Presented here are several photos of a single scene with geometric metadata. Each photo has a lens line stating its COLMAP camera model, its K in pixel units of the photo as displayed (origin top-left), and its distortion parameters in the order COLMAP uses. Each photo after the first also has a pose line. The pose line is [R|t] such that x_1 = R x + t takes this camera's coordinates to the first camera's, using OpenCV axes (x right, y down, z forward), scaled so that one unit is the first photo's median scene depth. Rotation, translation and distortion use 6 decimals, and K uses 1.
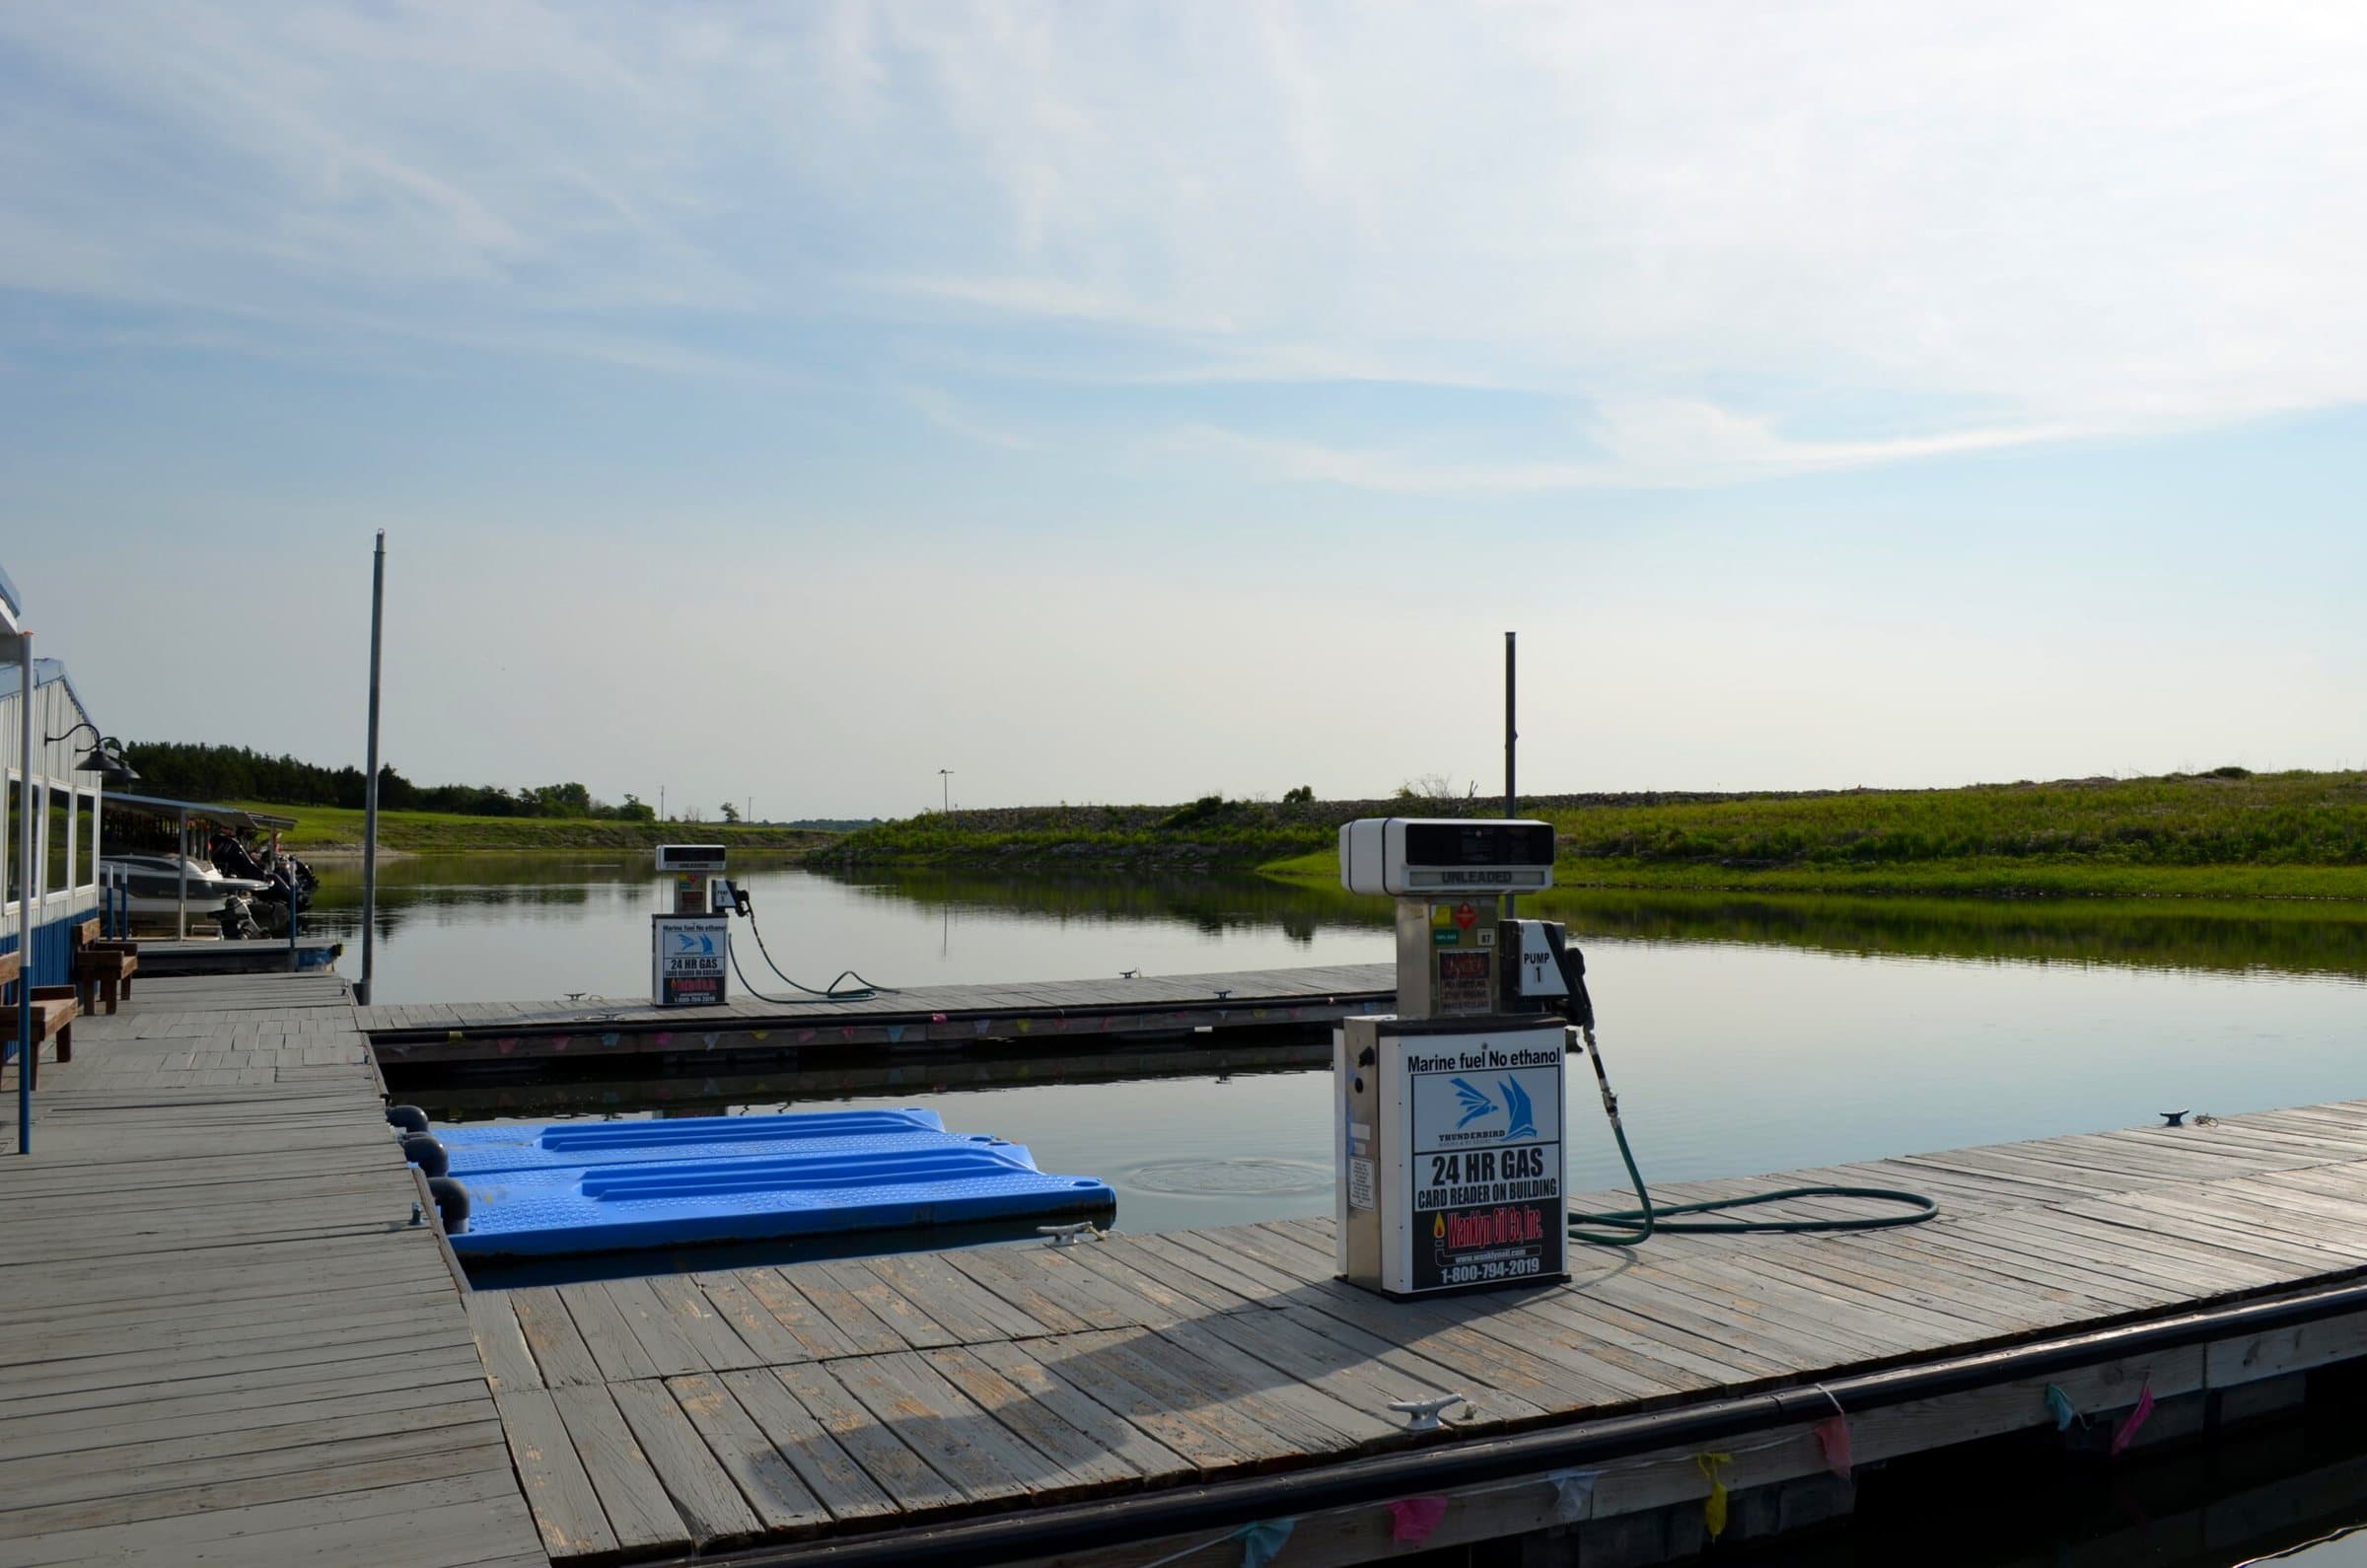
lens RADIAL K [[1829.8, 0, 1183.5], [0, 1829.8, 784.0], [0, 0, 1]] dist [-0.069491, 0.002218]
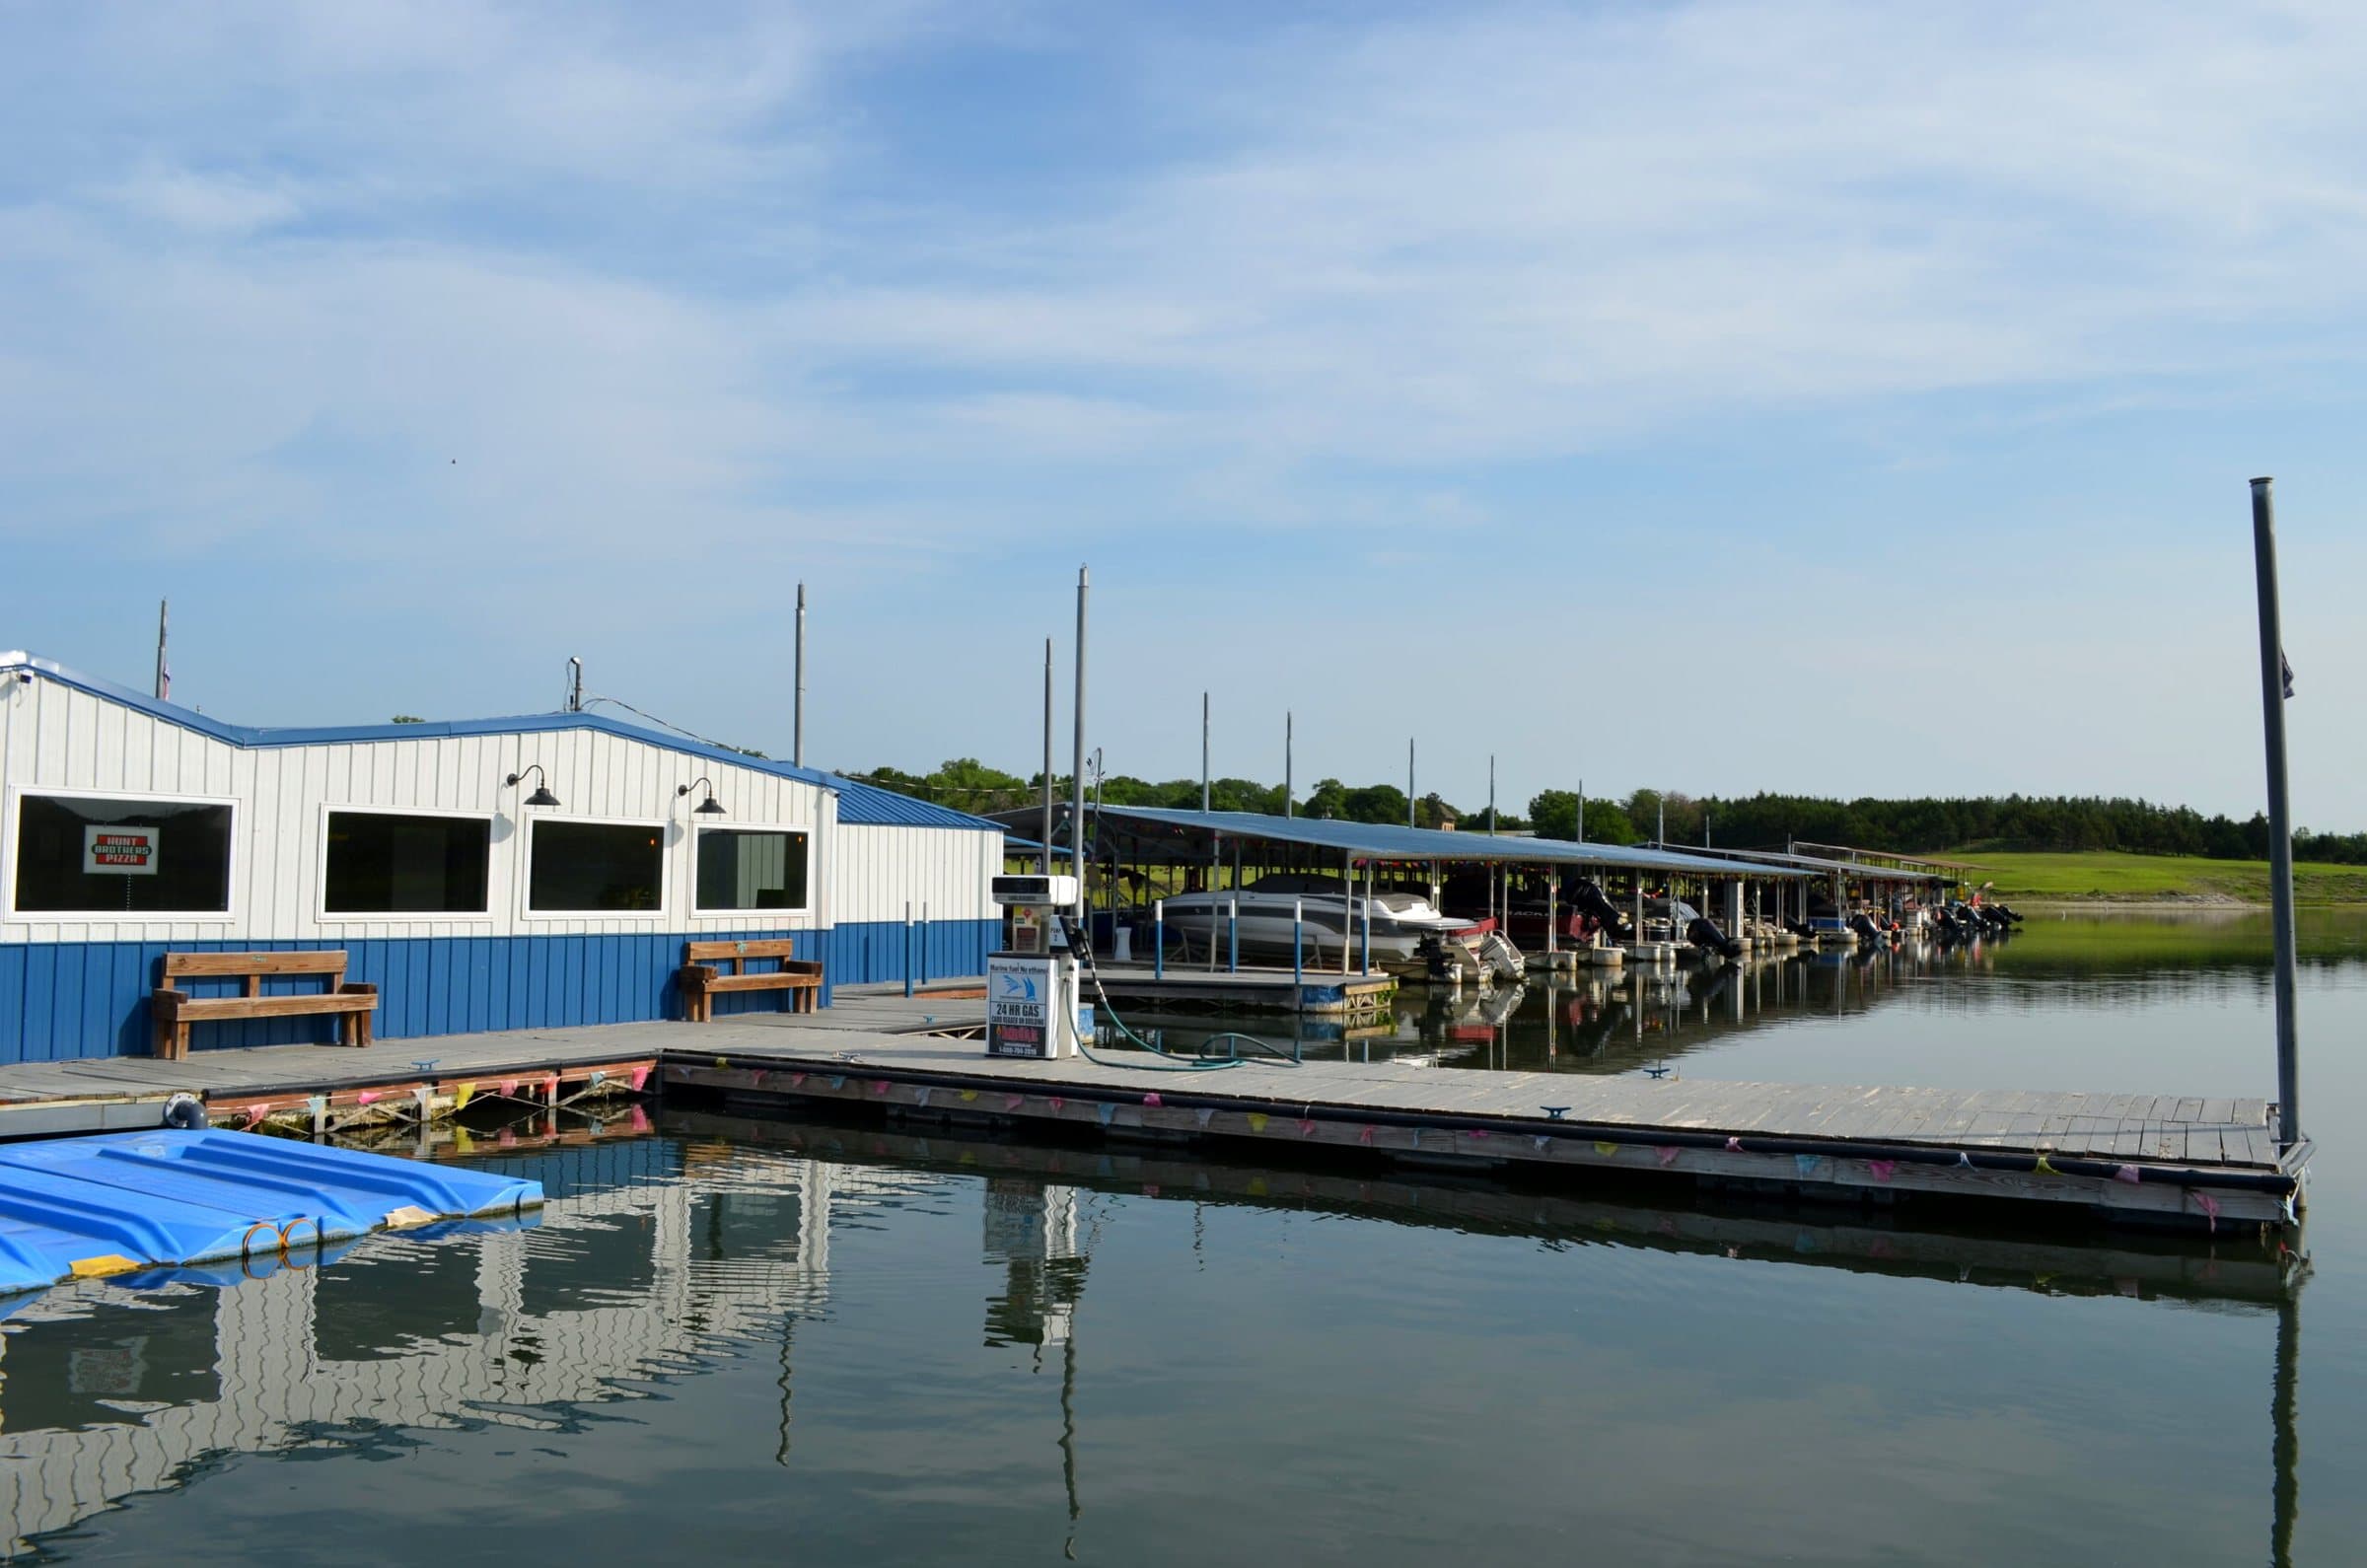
lens RADIAL K [[1829.8, 0, 1183.5], [0, 1829.8, 784.0], [0, 0, 1]] dist [-0.069491, 0.002218]
pose [[0.573691, -0.037512, -0.818212, 0.499586], [0.014191, 0.999256, -0.035863, 0.022663], [0.818949, 0.008963, 0.573797, 0.556443]]
